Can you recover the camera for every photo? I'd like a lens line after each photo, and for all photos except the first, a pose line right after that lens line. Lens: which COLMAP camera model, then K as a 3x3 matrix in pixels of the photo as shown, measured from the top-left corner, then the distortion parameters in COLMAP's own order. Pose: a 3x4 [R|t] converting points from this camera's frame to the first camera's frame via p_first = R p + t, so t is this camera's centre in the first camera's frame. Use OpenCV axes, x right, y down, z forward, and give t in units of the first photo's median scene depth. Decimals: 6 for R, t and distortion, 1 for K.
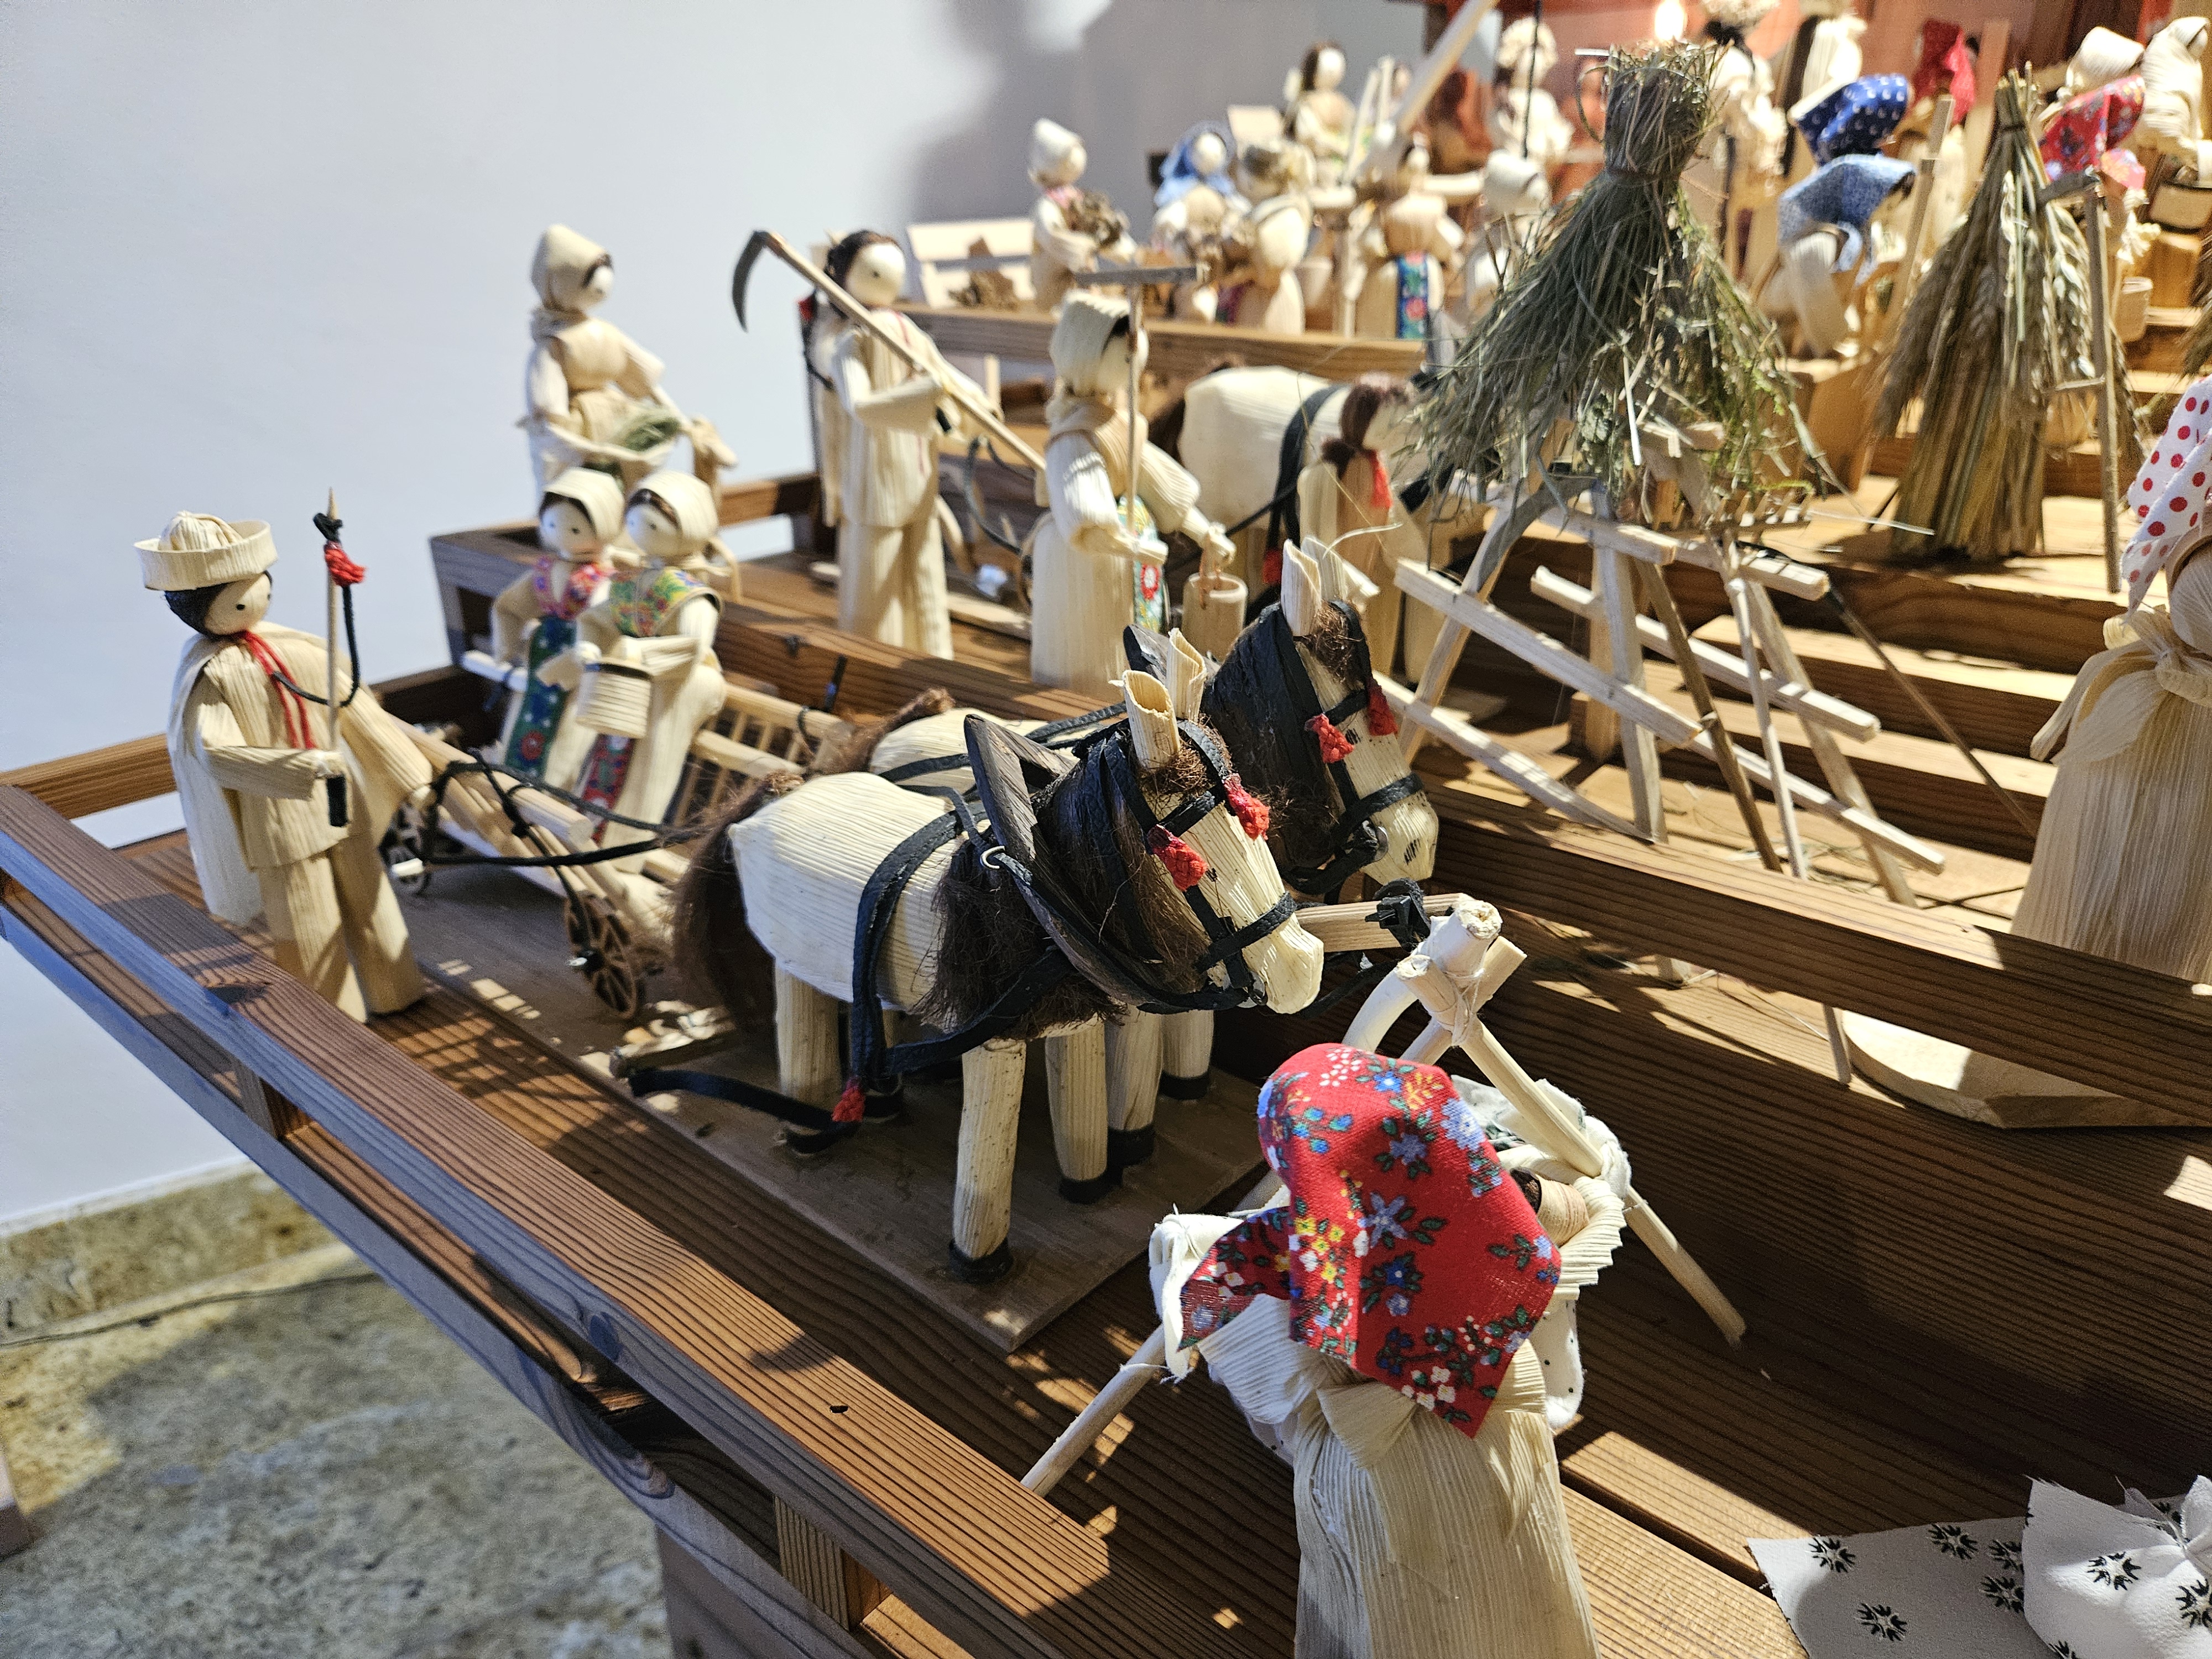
lens RADIAL K [[1525.7, 0, 1096.6], [0, 1525.7, 837.3], [0, 0, 1]] dist [0.044287, -0.042420]
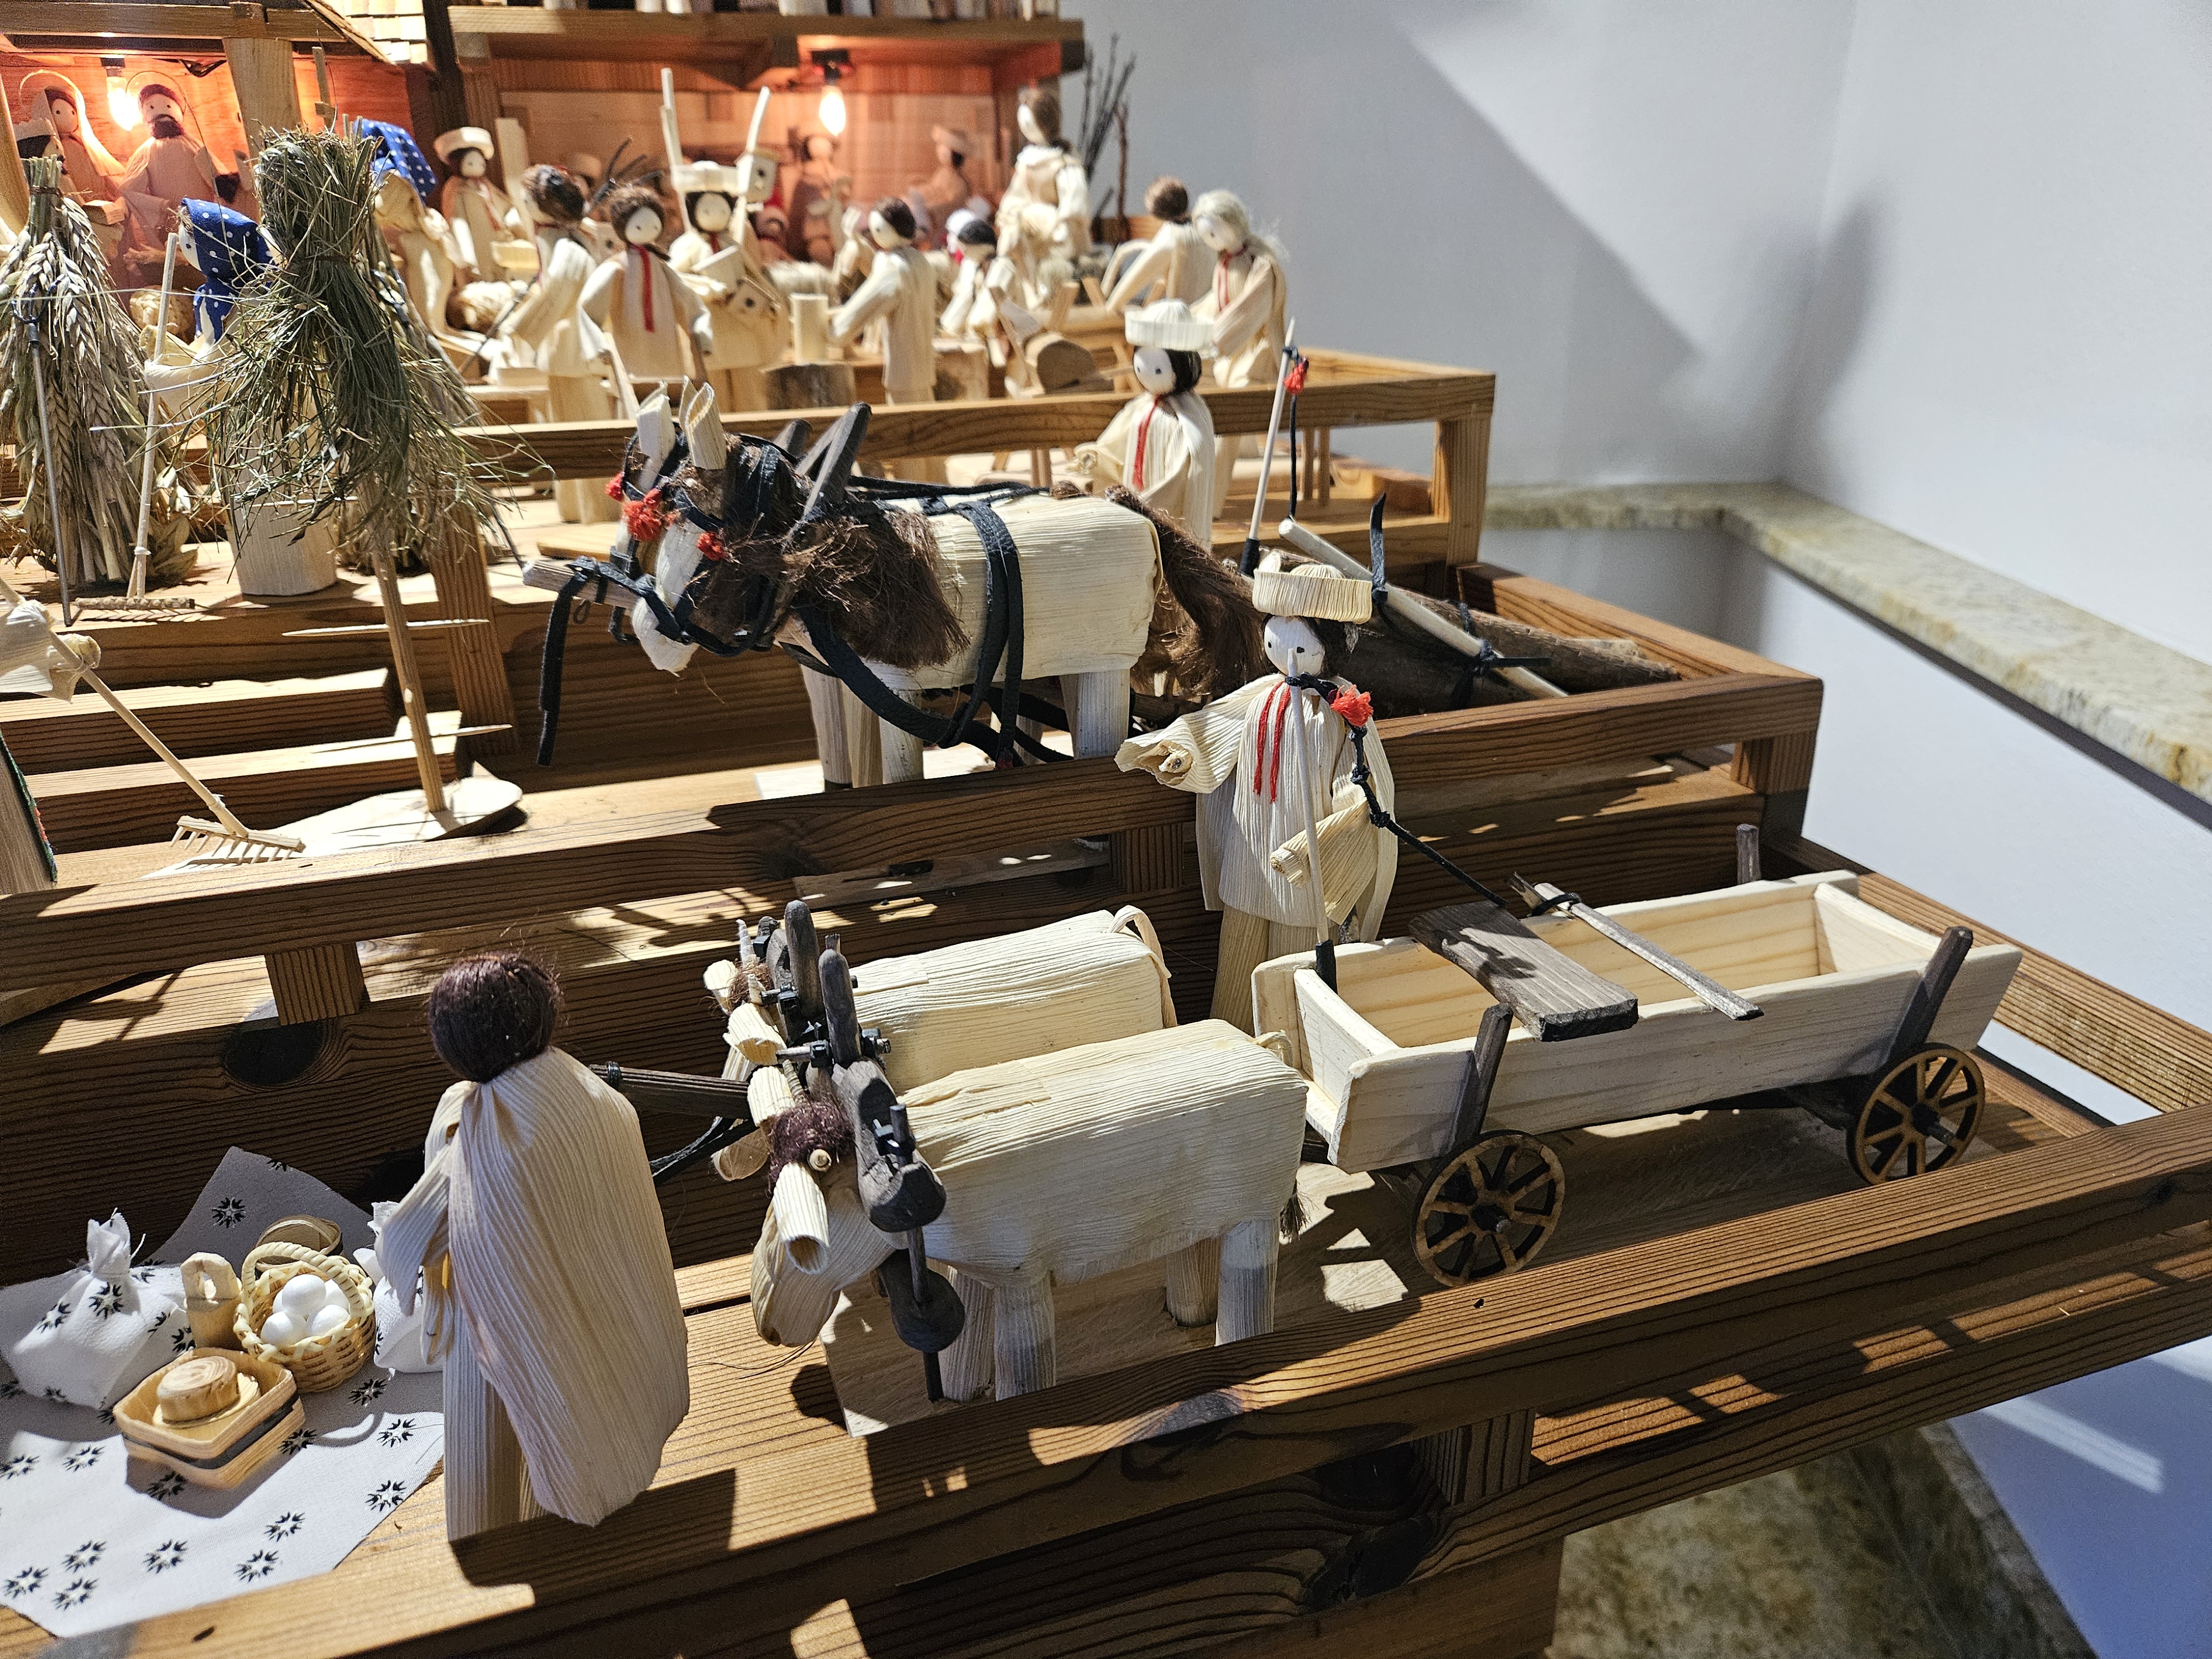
lens RADIAL K [[1507.3, 0, 1106.0], [0, 1507.3, 829.5], [0, 0, 1]] dist [0.044003, -0.043620]
pose [[0.512339, -0.319974, 0.796947, 0.105473], [0.357030, 0.923359, 0.141202, 0.113188], [-0.781049, 0.212191, 0.587313, -0.295750]]
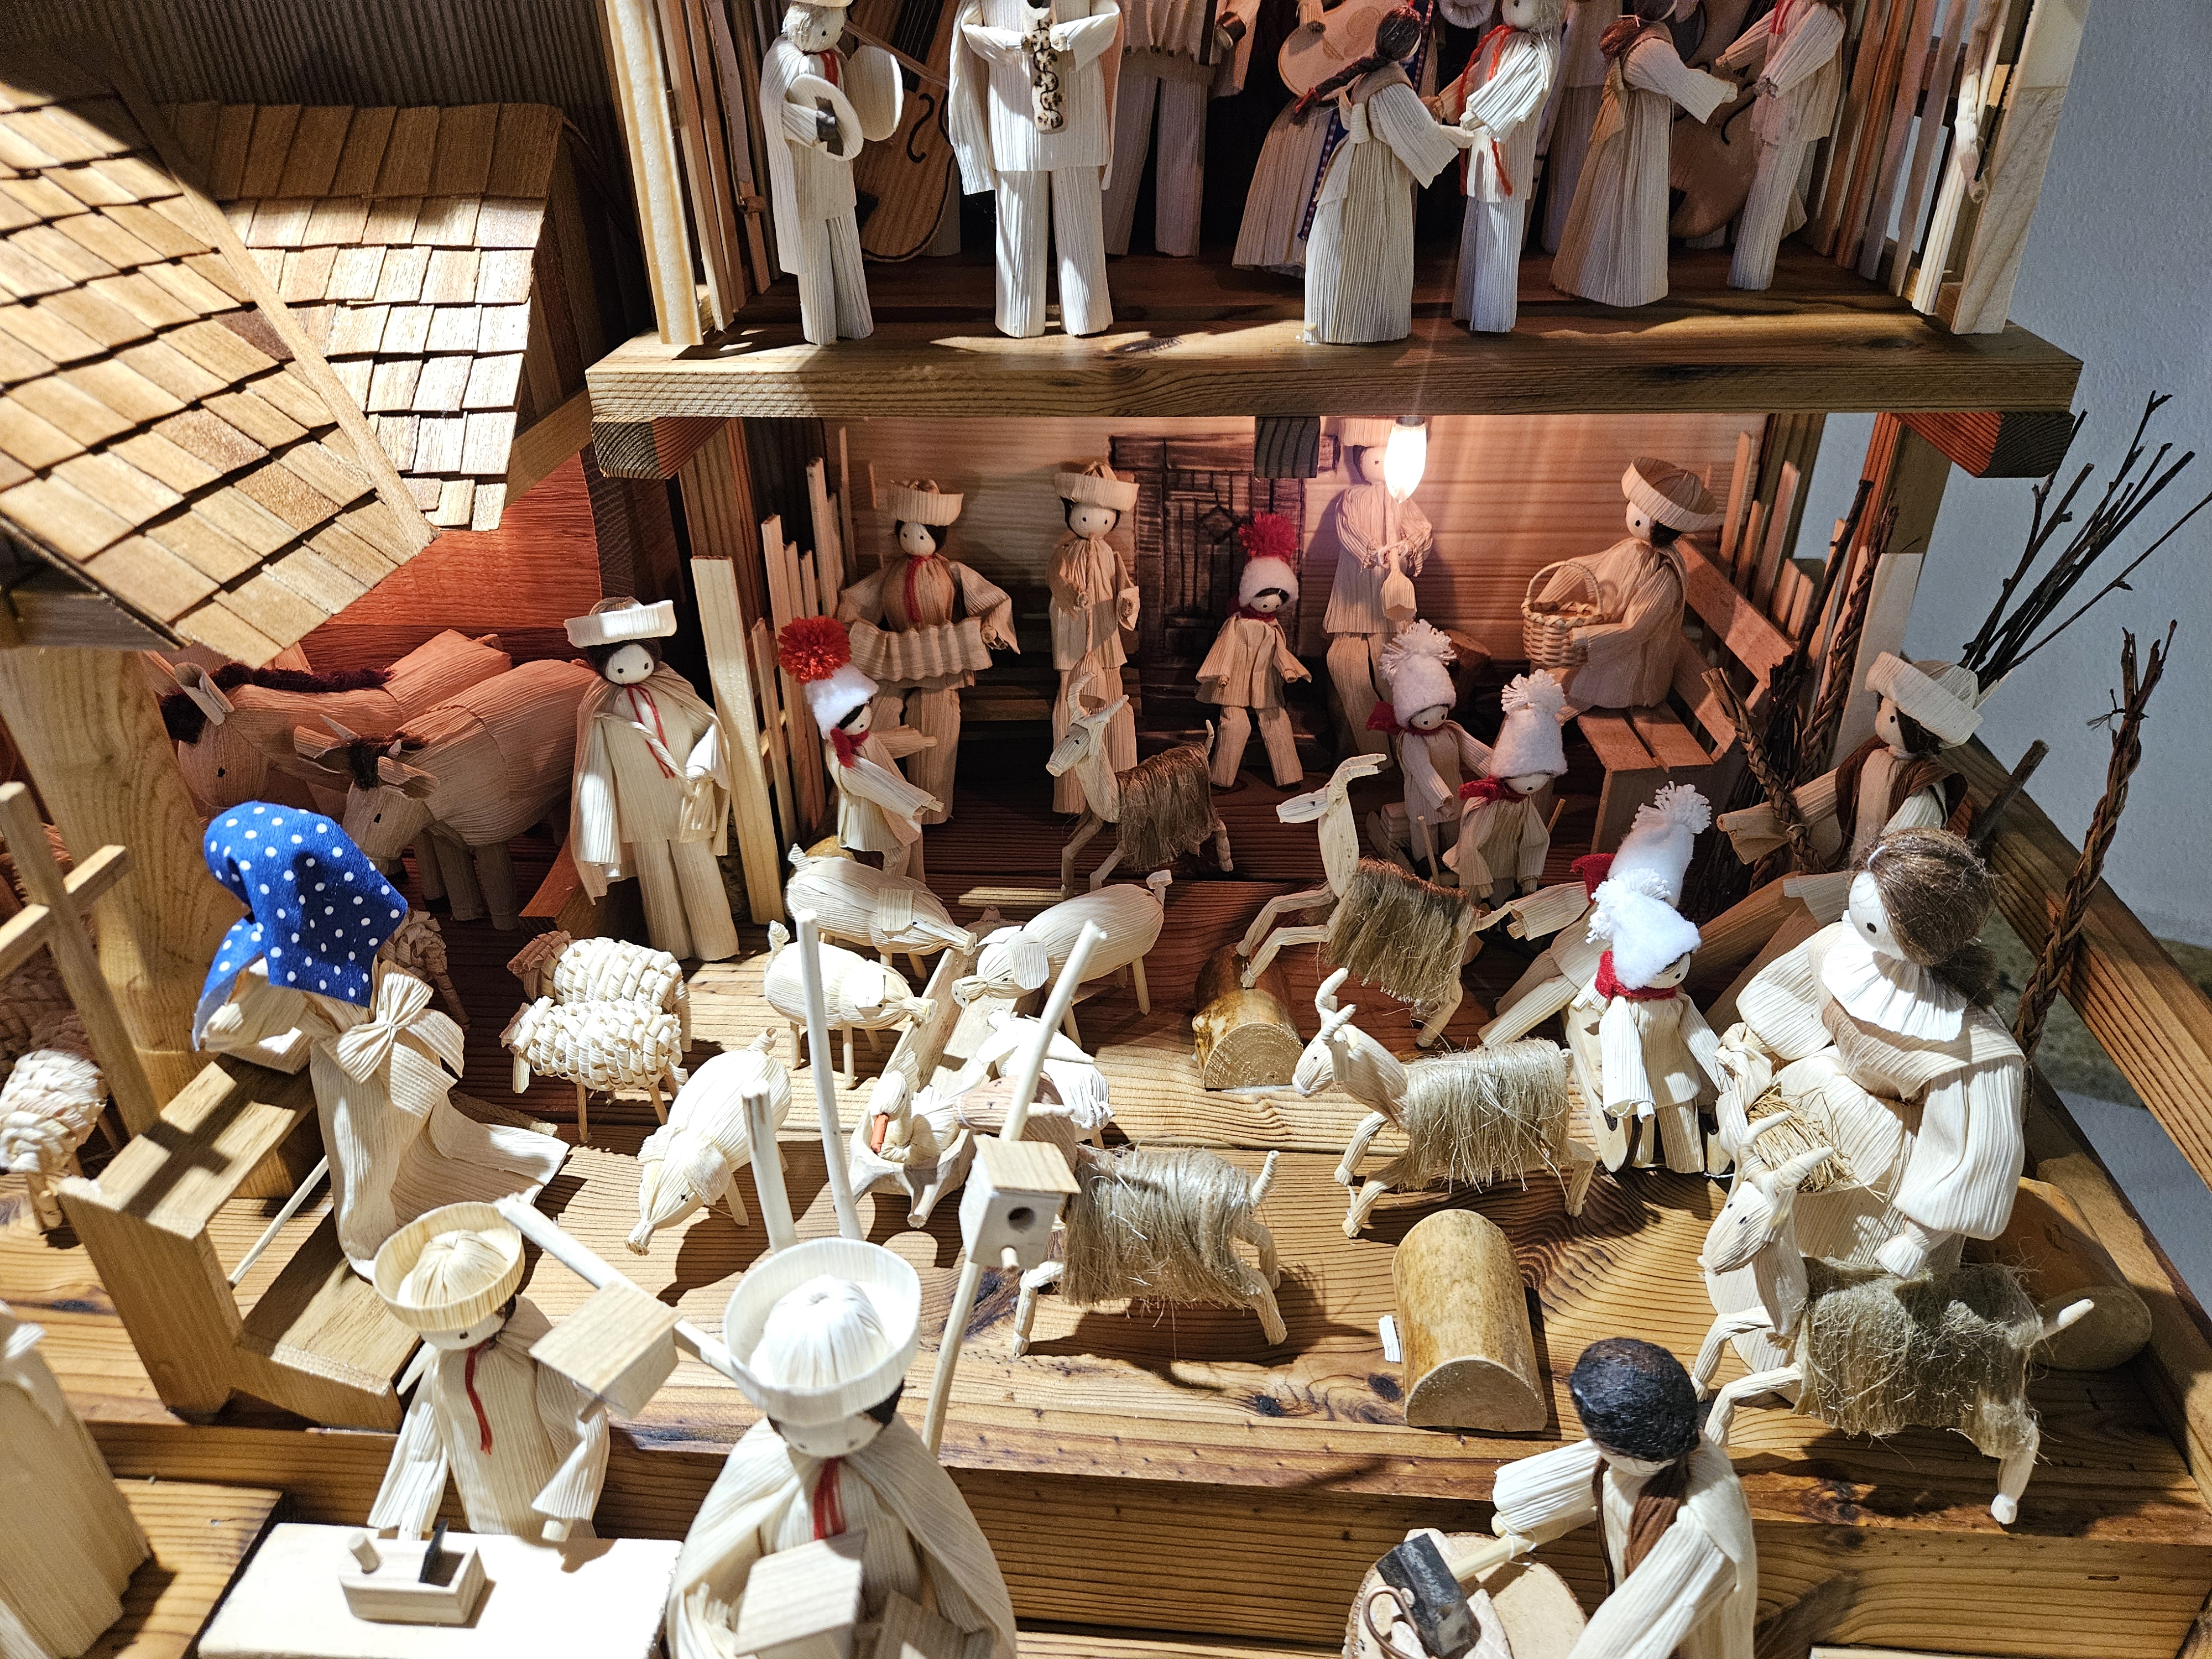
lens RADIAL K [[1488.7, 0, 1106.0], [0, 1488.7, 829.5], [0, 0, 1]] dist [0.045137, -0.029847]
pose [[0.813423, -0.310144, 0.492092, 1.203414], [0.246366, 0.950061, 0.191541, -0.654560], [-0.526923, -0.034569, 0.849210, 0.295598]]
